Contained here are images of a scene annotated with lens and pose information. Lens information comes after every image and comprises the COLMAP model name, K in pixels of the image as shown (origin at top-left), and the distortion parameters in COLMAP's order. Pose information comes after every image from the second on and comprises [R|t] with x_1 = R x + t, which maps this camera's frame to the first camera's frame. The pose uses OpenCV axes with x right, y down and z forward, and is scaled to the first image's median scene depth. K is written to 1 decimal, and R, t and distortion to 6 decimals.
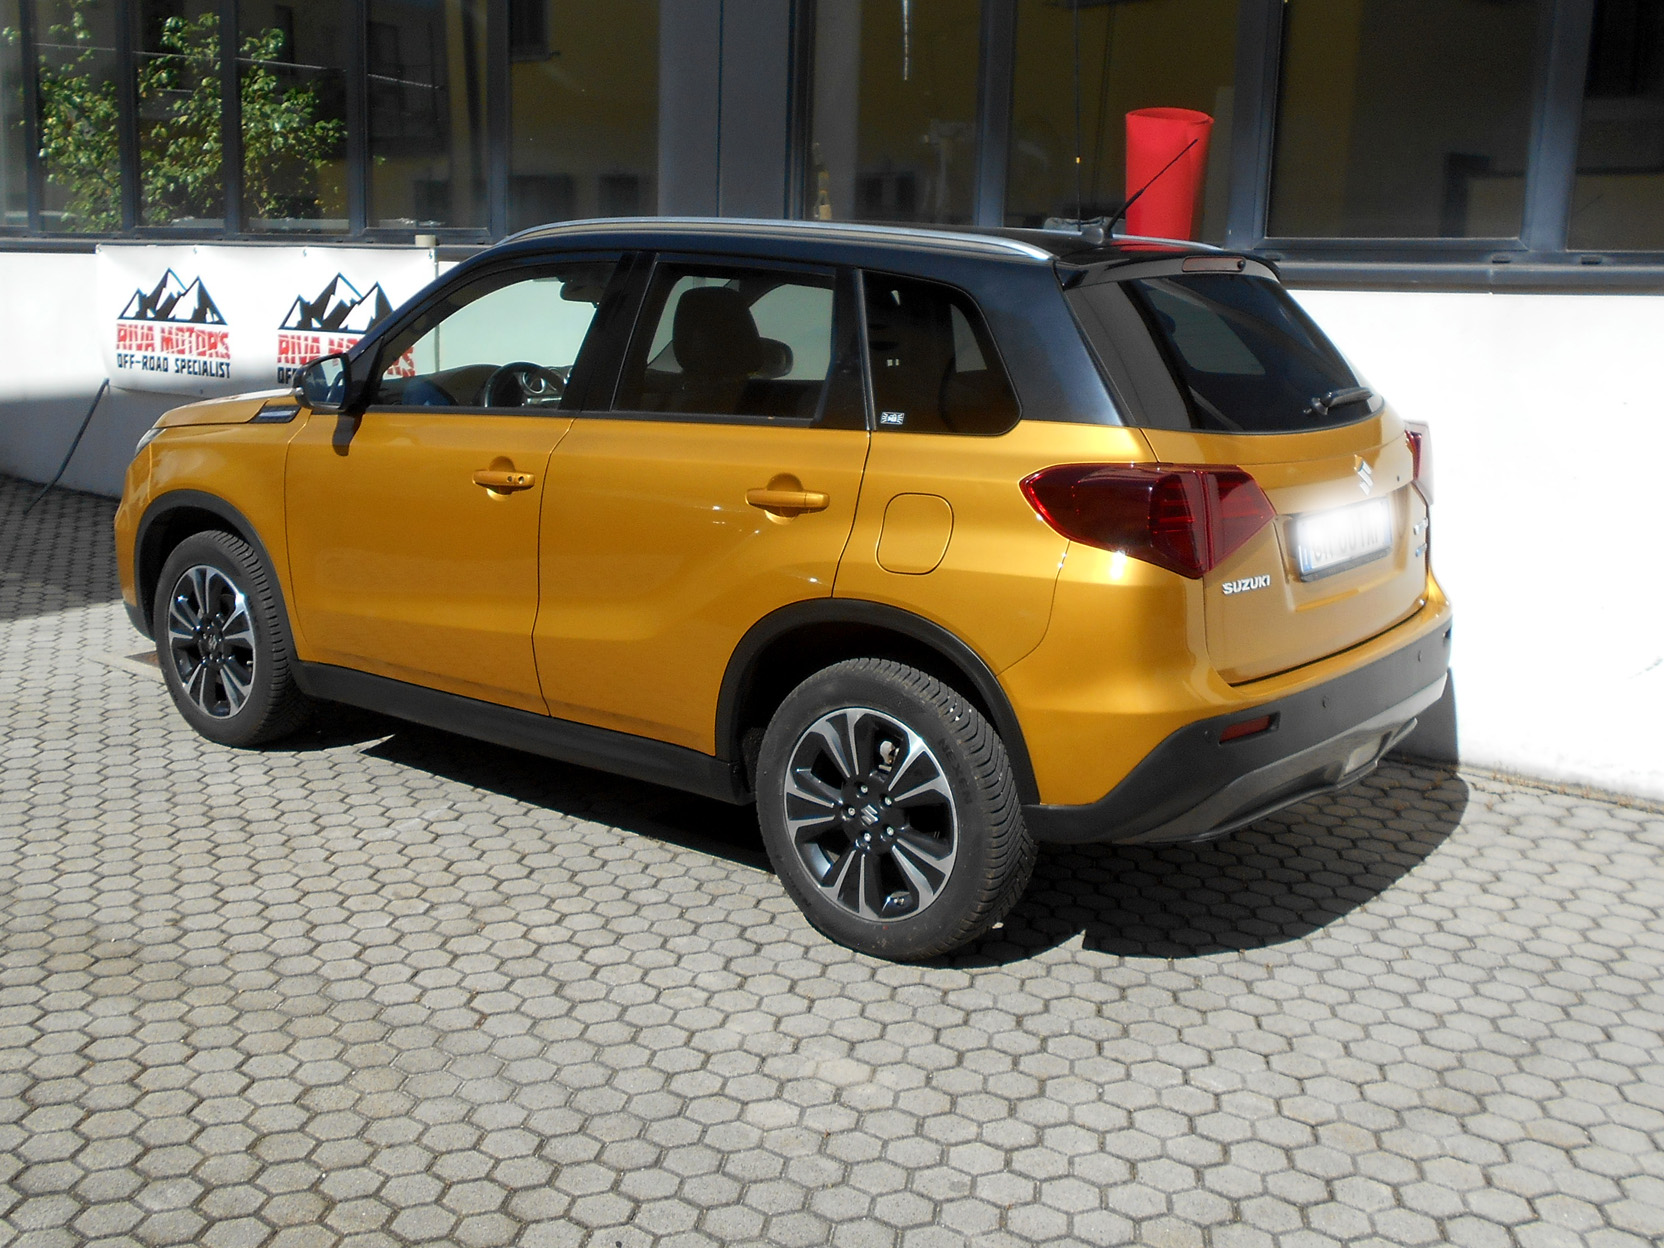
lens RADIAL K [[1941.2, 0, 834.4], [0, 1941.2, 621.4], [0, 0, 1]] dist [-0.040058, 0.000000]
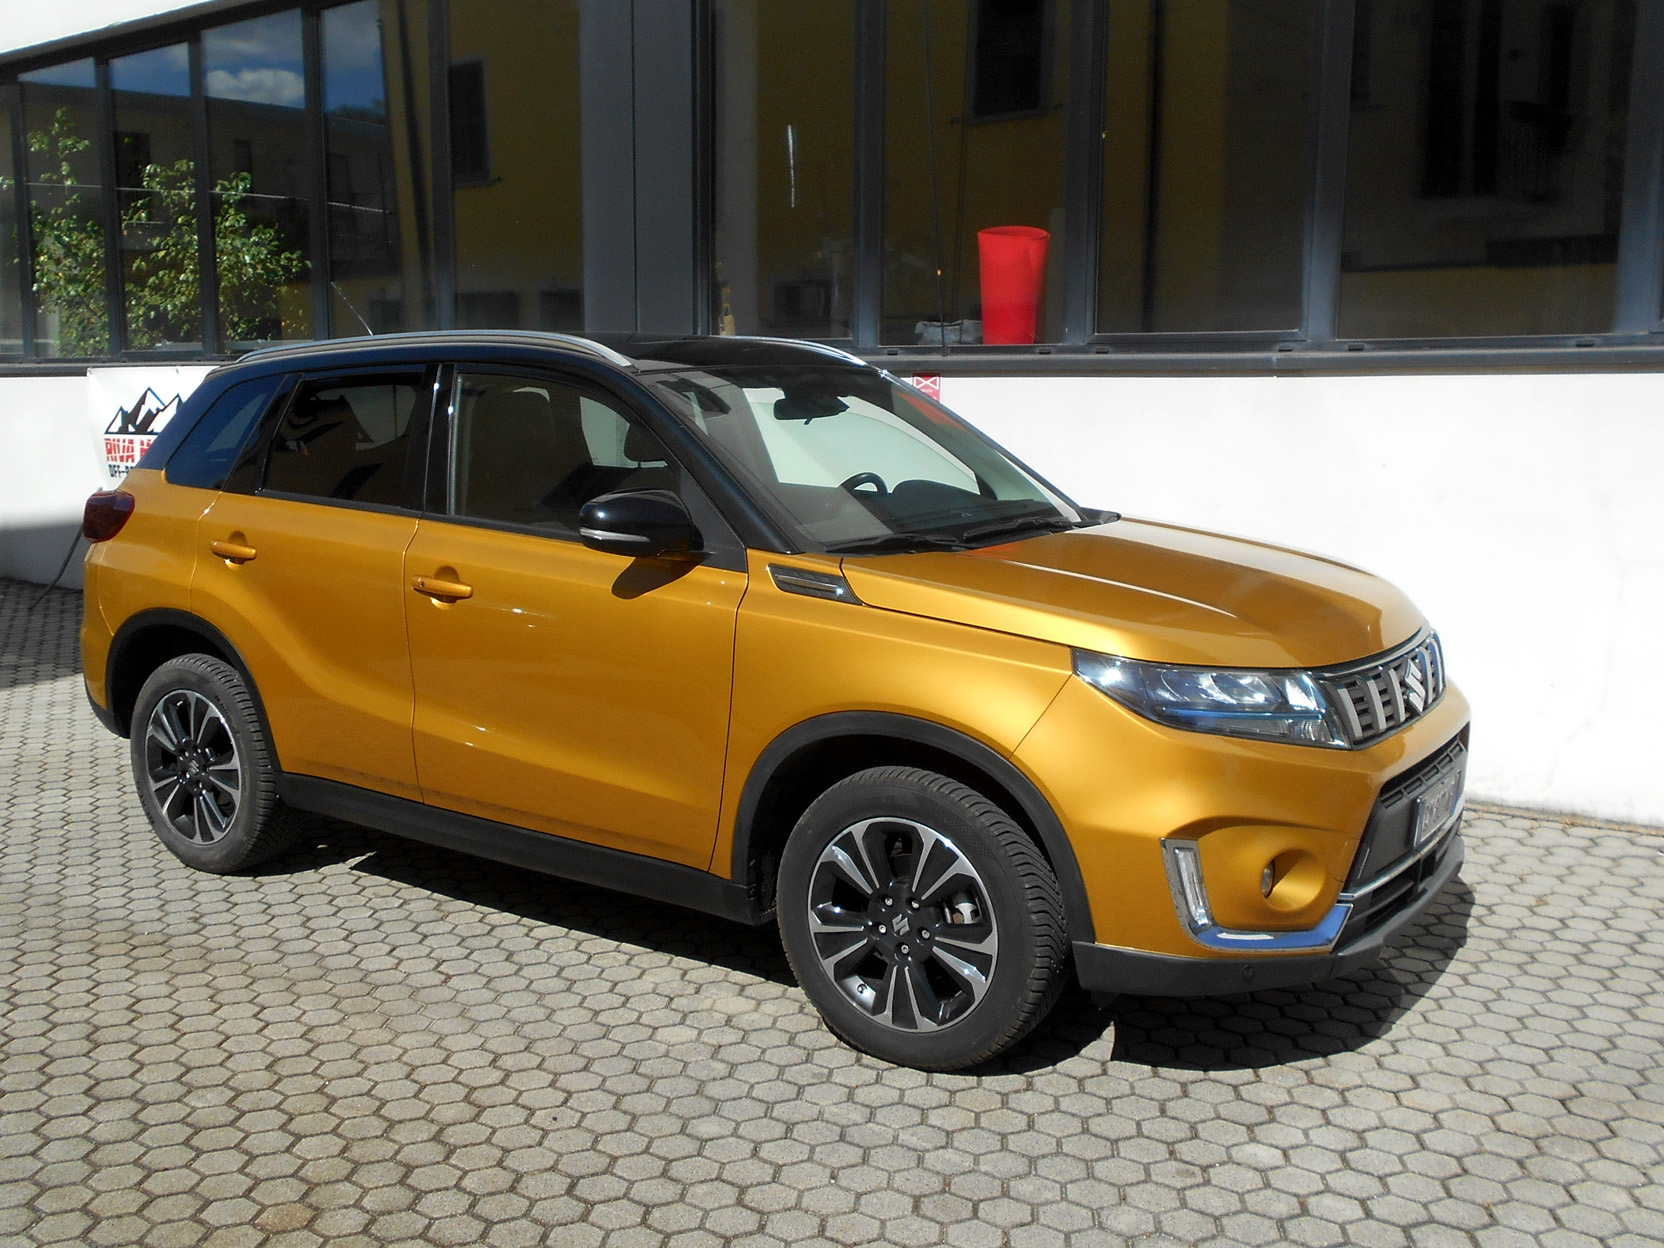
lens RADIAL K [[1941.2, 0, 802.5], [0, 1941.2, 669.2], [0, 0, 1]] dist [-0.040058, 0.000000]
pose [[0.999525, -0.030604, 0.003628, 0.042767], [0.030687, 0.999198, -0.025724, 0.039783], [-0.002837, 0.025823, 0.999662, -0.225372]]
